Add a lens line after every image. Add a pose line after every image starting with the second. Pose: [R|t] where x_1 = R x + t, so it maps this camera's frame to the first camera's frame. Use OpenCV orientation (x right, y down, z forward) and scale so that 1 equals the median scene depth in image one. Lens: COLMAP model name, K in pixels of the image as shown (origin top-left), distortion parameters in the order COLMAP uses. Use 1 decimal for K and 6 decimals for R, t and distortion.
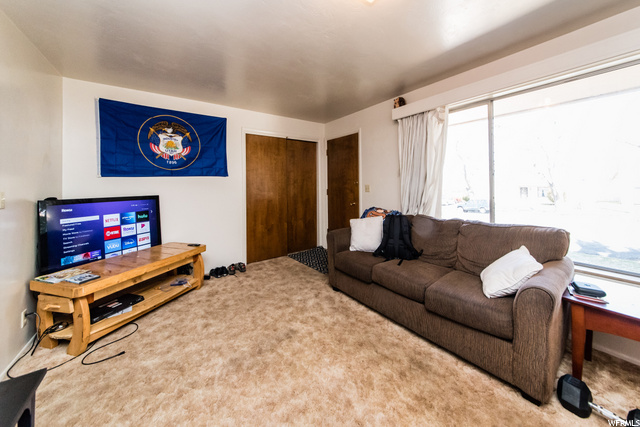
lens RADIAL K [[234.3, 0, 328.9], [0, 234.3, 185.5], [0, 0, 1]] dist [-0.000357, 0.000029]
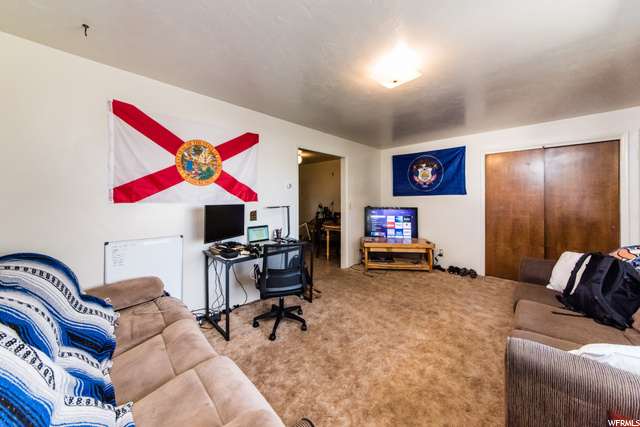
lens RADIAL K [[230.2, 0, 318.5], [0, 230.2, 196.6], [0, 0, 1]] dist [0.000367, 0.000048]
pose [[0.150370, -0.001938, -0.988628, 0.811097], [-0.007186, 0.999970, -0.003053, -0.024630], [0.988604, 0.007563, 0.150351, 0.105938]]
